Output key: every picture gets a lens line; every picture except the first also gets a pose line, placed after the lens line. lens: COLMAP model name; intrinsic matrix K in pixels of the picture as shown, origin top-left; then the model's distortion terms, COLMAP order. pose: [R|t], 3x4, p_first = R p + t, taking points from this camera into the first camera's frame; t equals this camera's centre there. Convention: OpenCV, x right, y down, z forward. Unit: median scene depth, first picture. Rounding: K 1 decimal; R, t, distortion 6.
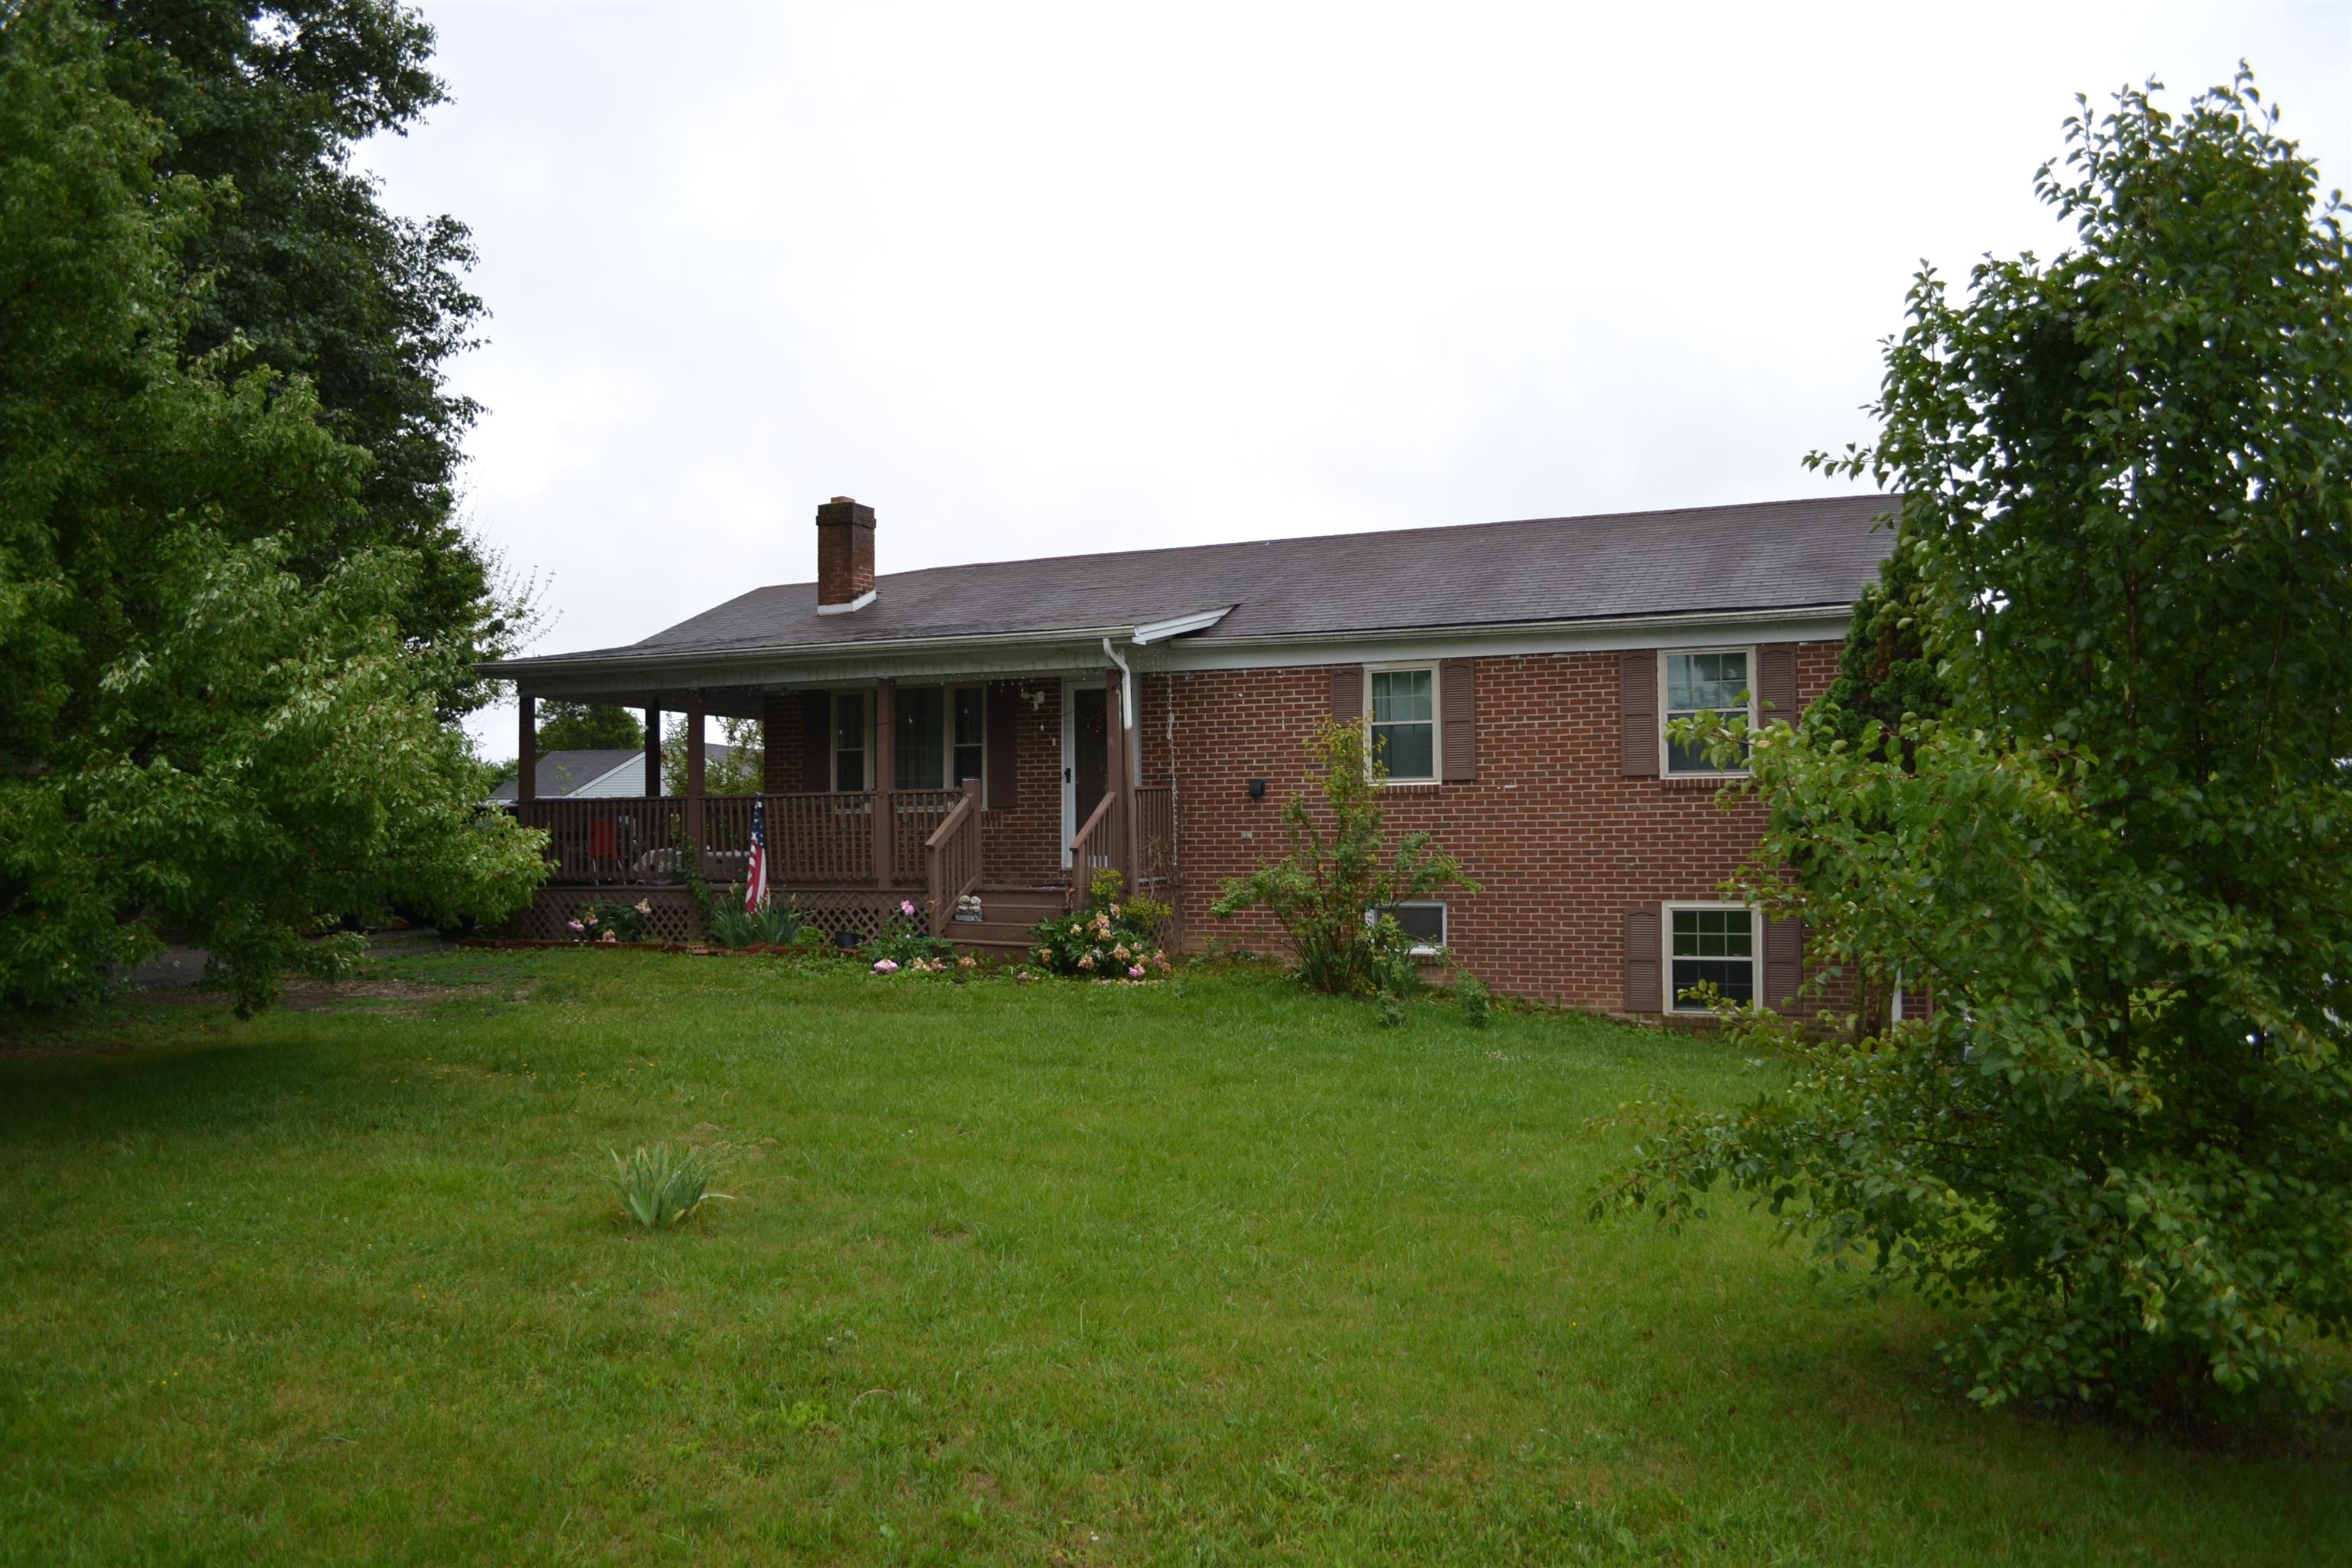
lens RADIAL K [[1875.3, 0, 1174.4], [0, 1875.3, 781.2], [0, 0, 1]] dist [-0.080112, 0.011162]
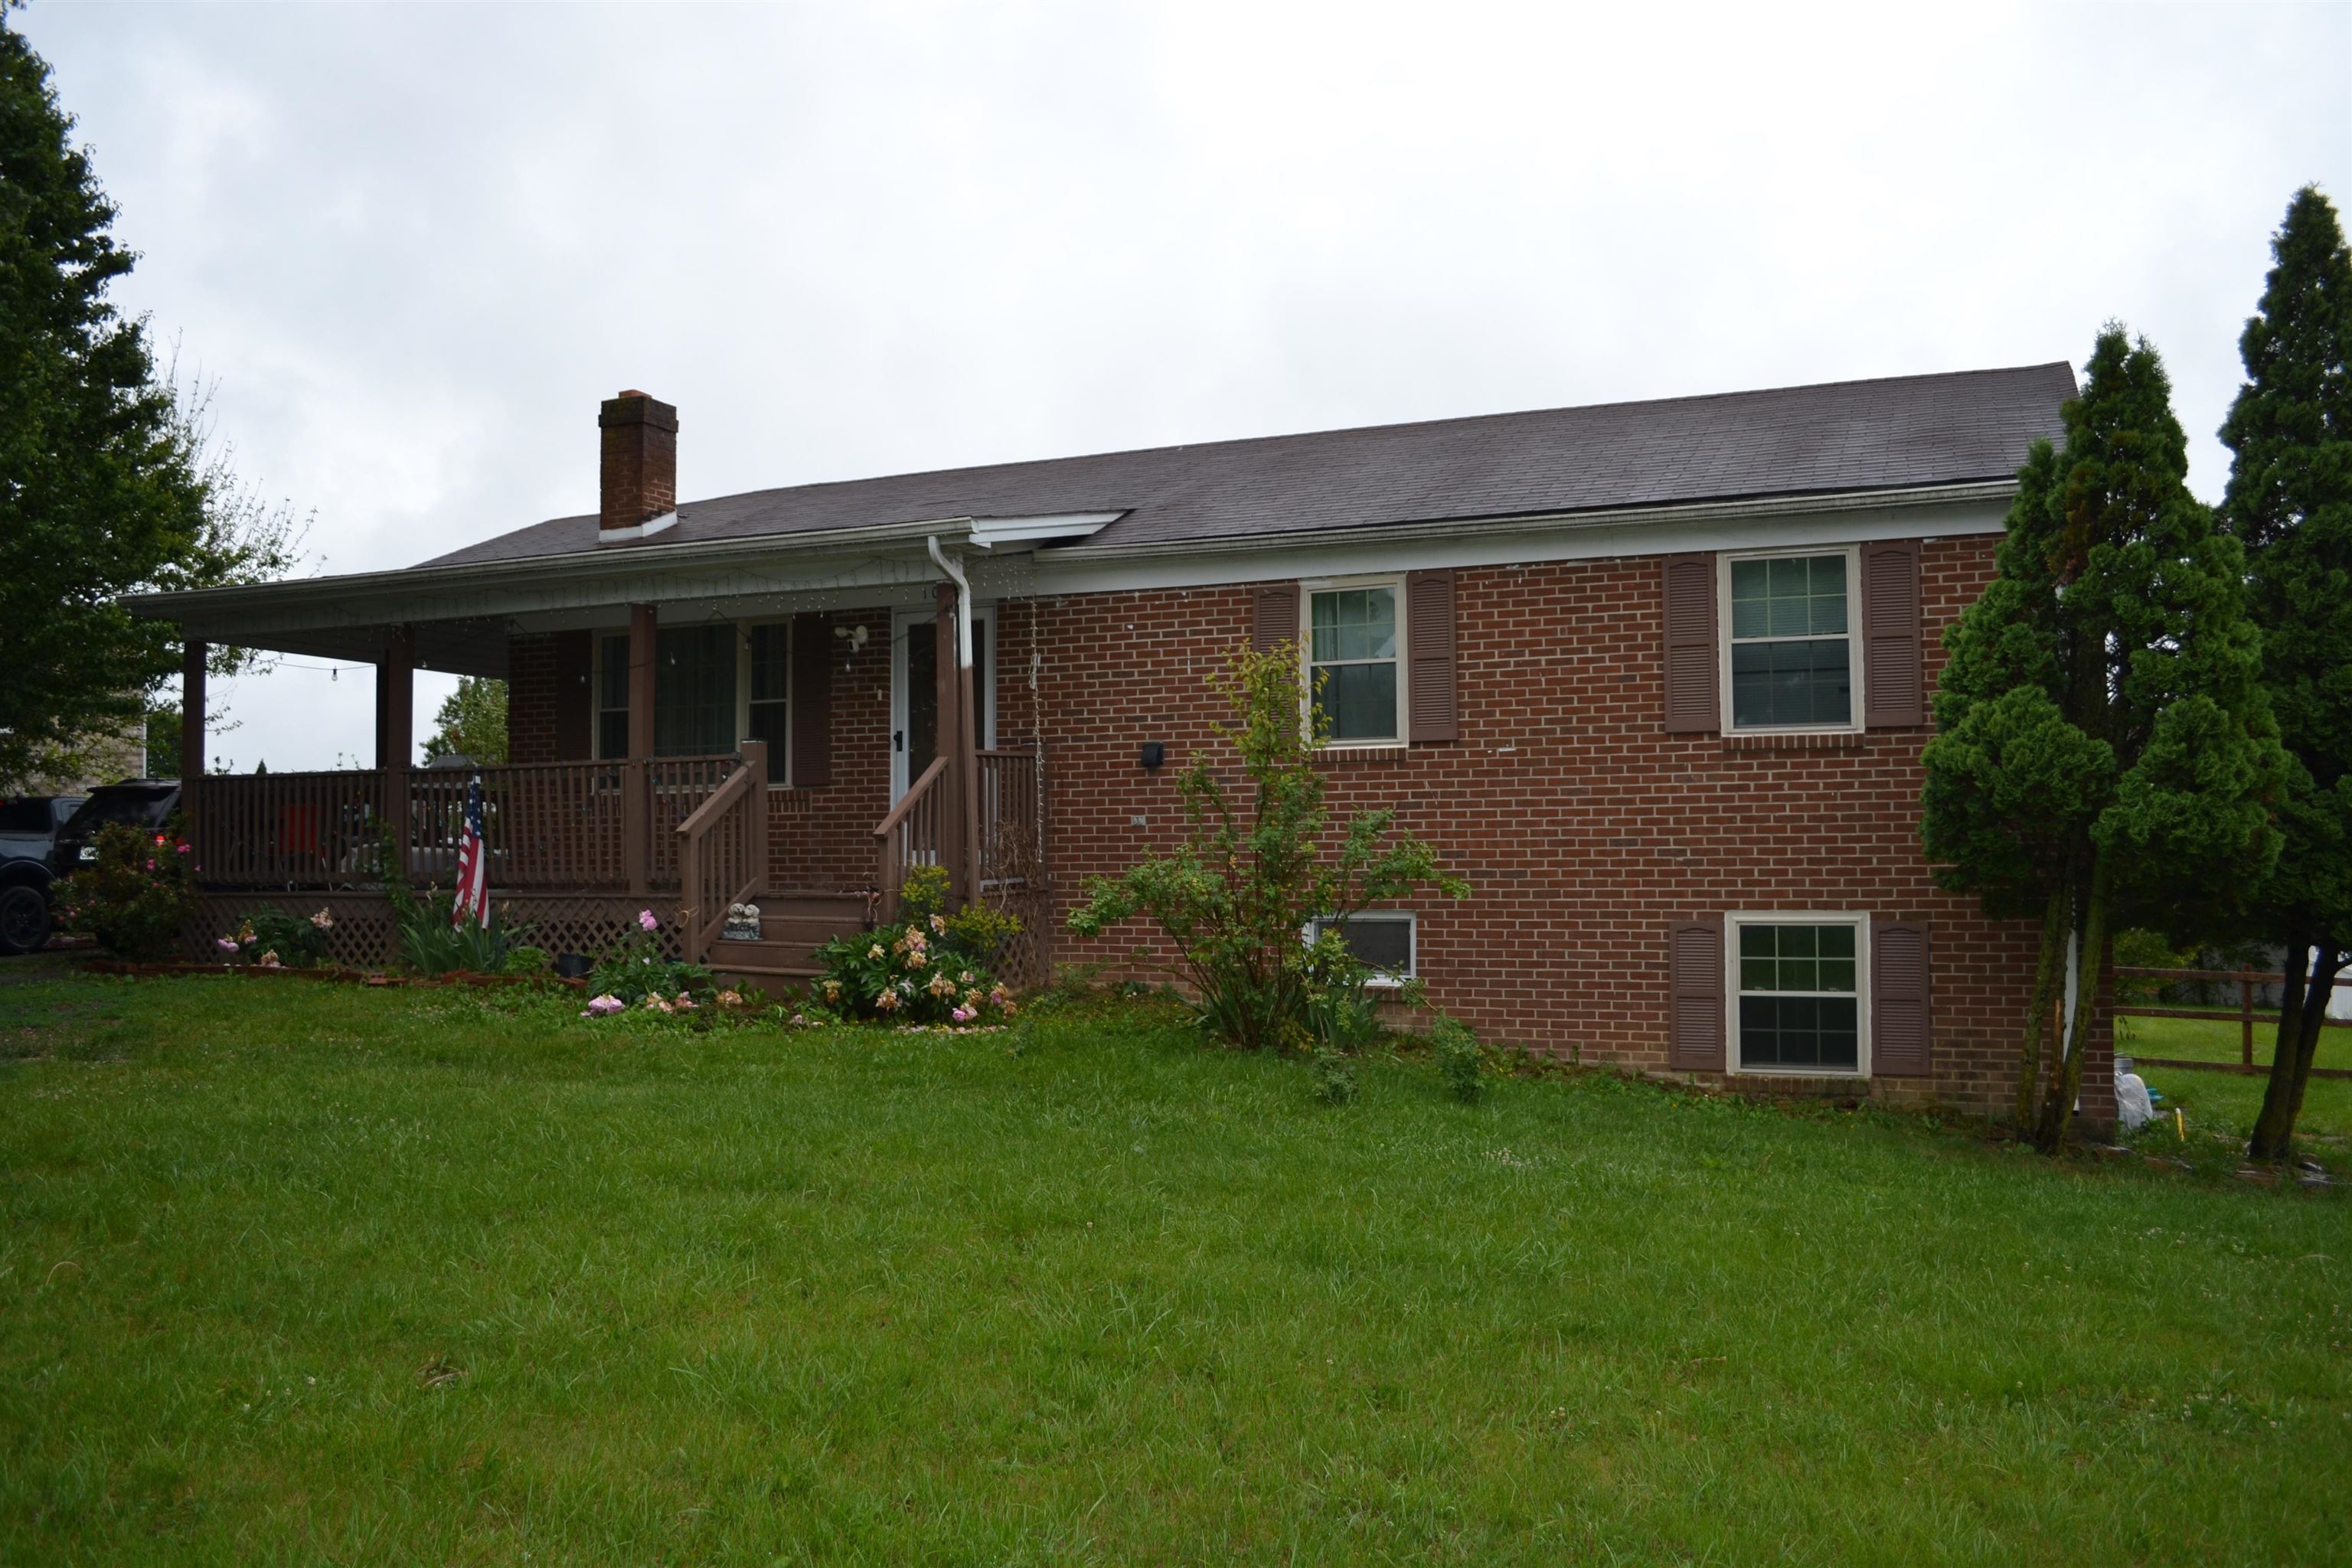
lens RADIAL K [[1875.3, 0, 1174.9], [0, 1875.3, 787.1], [0, 0, 1]] dist [-0.080112, 0.011162]
pose [[0.999715, 0.002048, 0.023795, 0.037613], [-0.001901, 0.999979, -0.006172, 0.021529], [-0.023808, 0.006125, 0.999698, 0.296140]]
